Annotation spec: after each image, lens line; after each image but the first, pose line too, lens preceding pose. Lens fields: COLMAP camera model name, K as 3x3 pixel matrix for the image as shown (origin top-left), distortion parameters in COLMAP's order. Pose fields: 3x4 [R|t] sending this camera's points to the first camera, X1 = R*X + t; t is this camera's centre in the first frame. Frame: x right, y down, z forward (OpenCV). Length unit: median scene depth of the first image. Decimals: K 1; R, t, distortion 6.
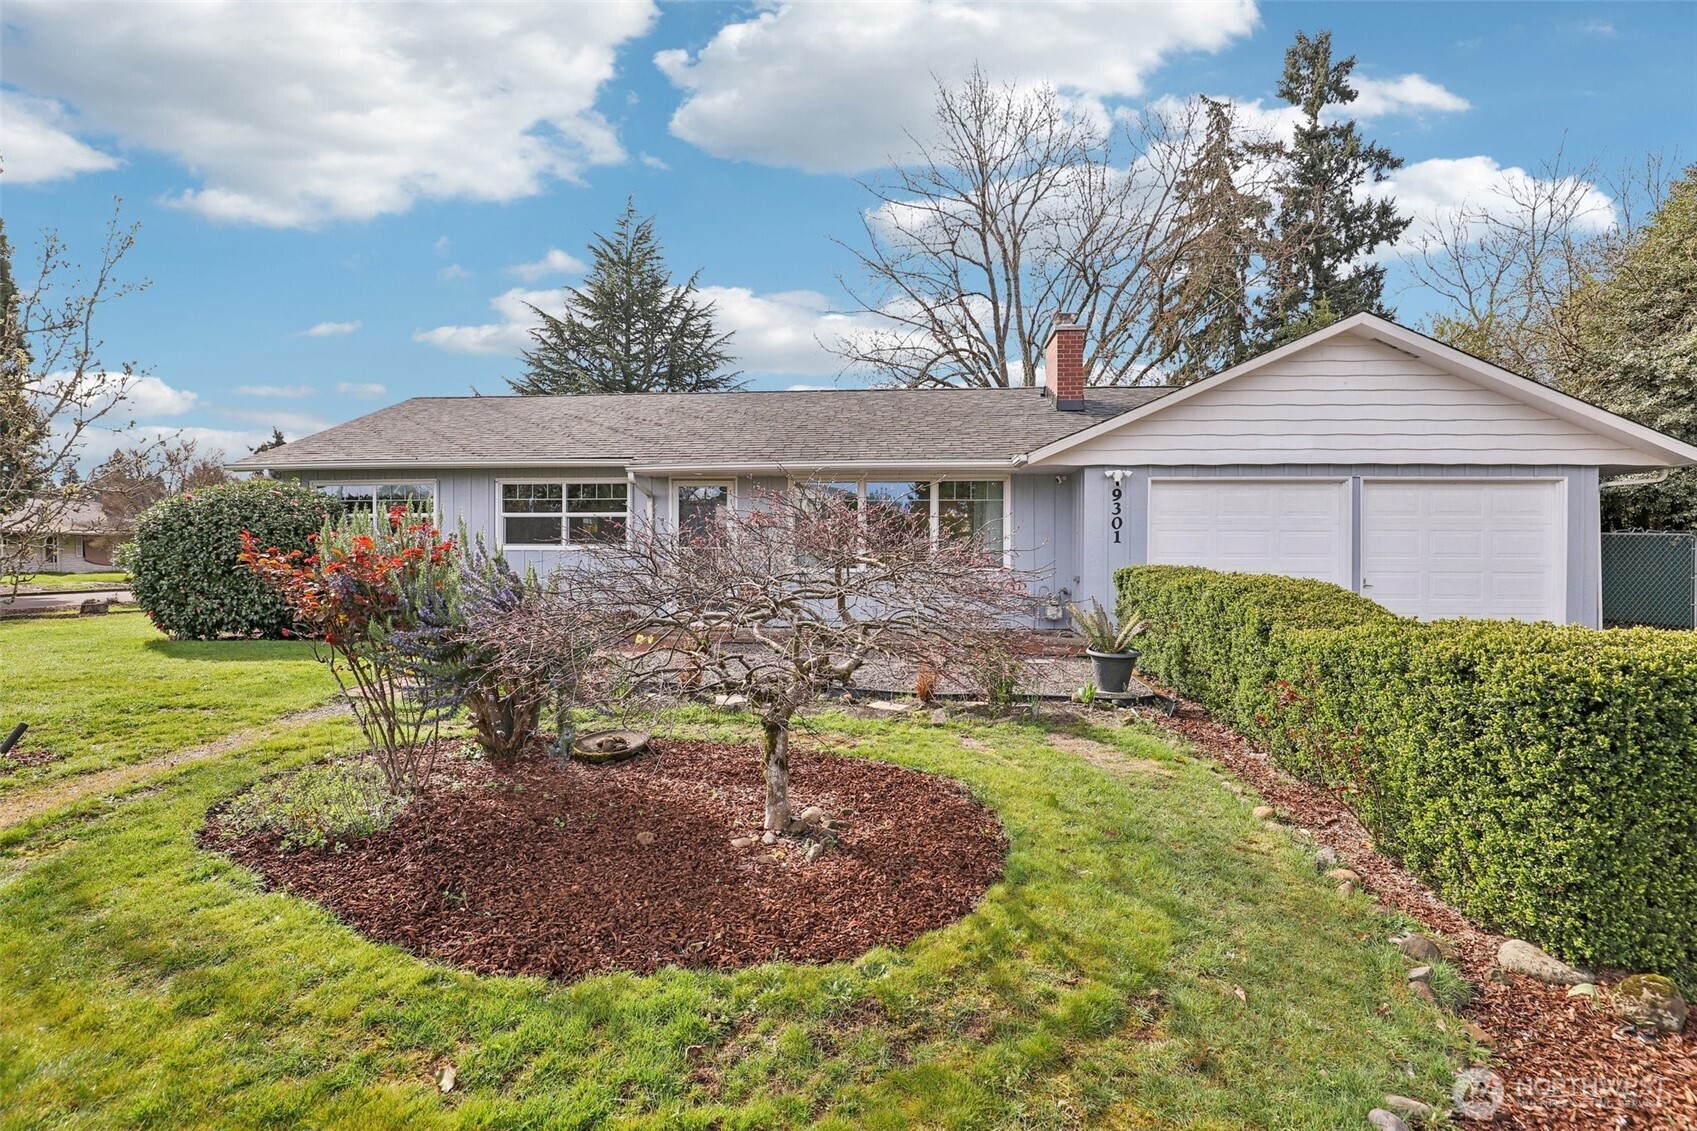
lens RADIAL K [[806.5, 0, 843.0], [0, 806.5, 563.3], [0, 0, 1]] dist [-0.013804, 0.000995]
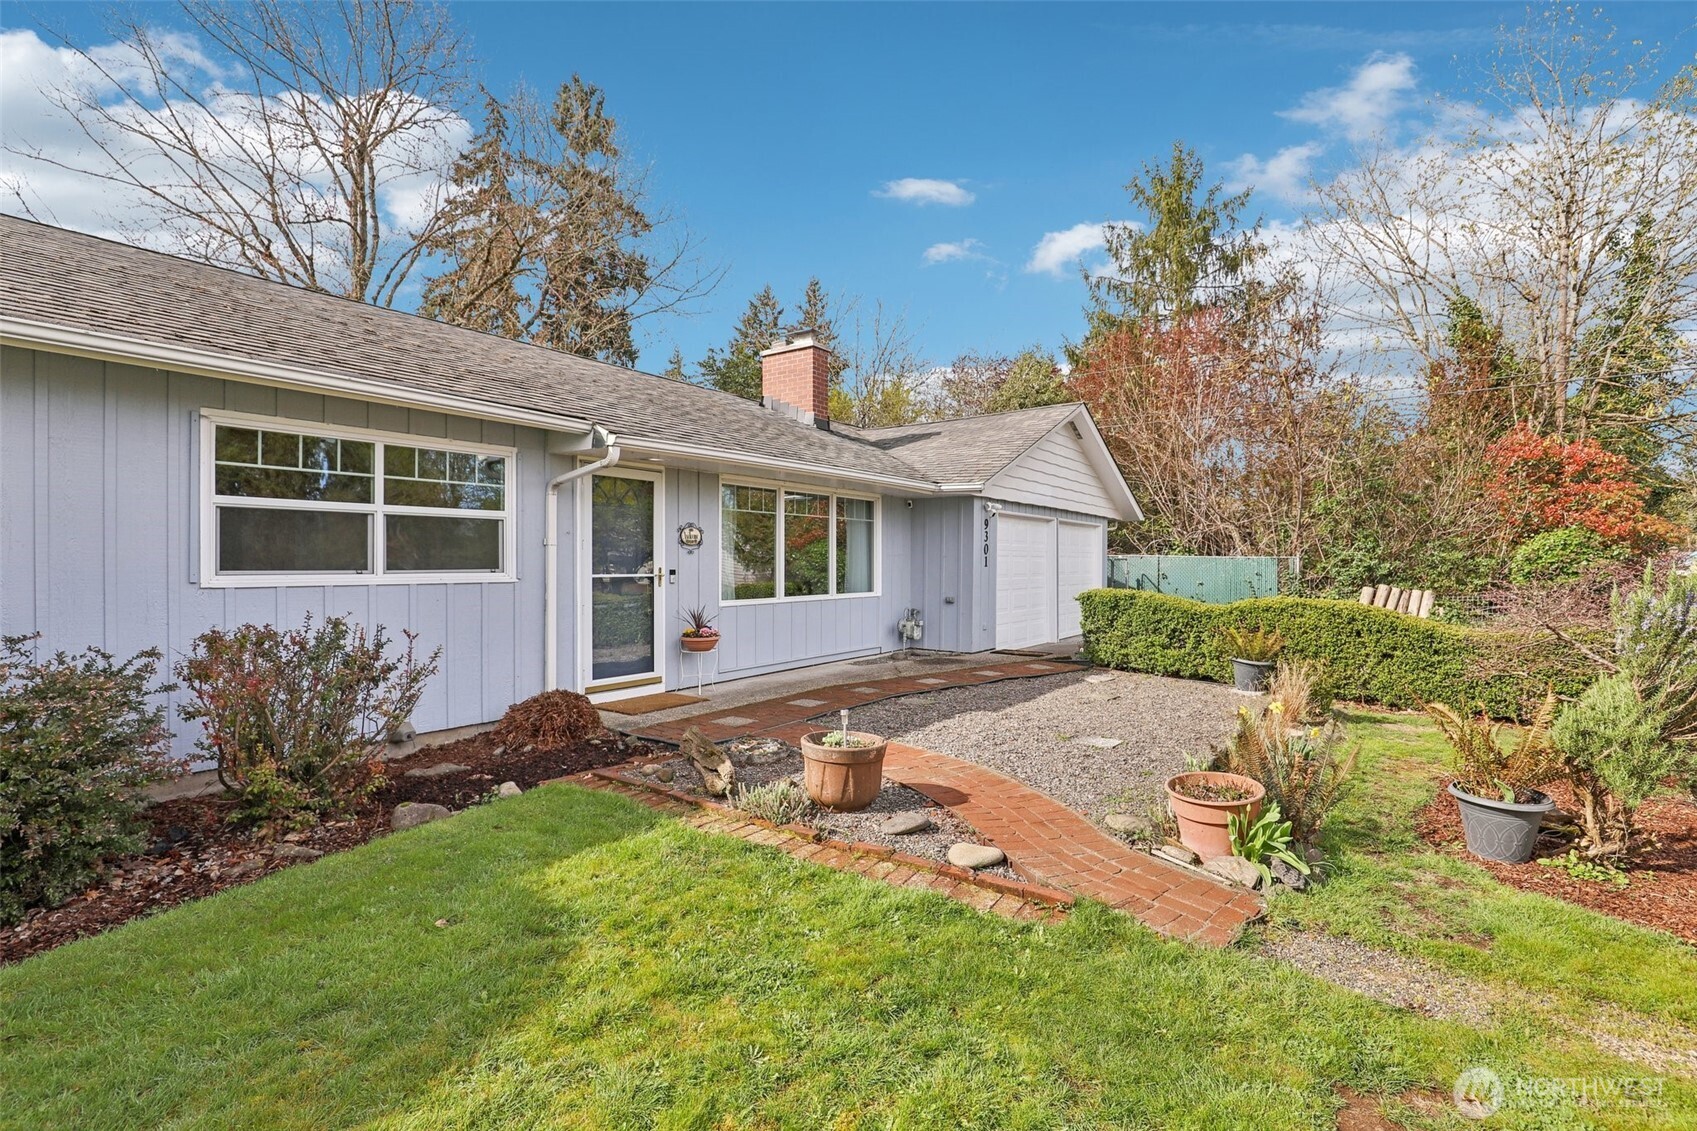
lens RADIAL K [[806.5, 0, 843.0], [0, 806.5, 563.3], [0, 0, 1]] dist [-0.013804, 0.000995]
pose [[0.536740, -0.000349, 0.843748, -0.593999], [0.001507, 0.999999, -0.000545, -0.027825], [-0.843746, 0.001564, 0.536740, 0.516522]]
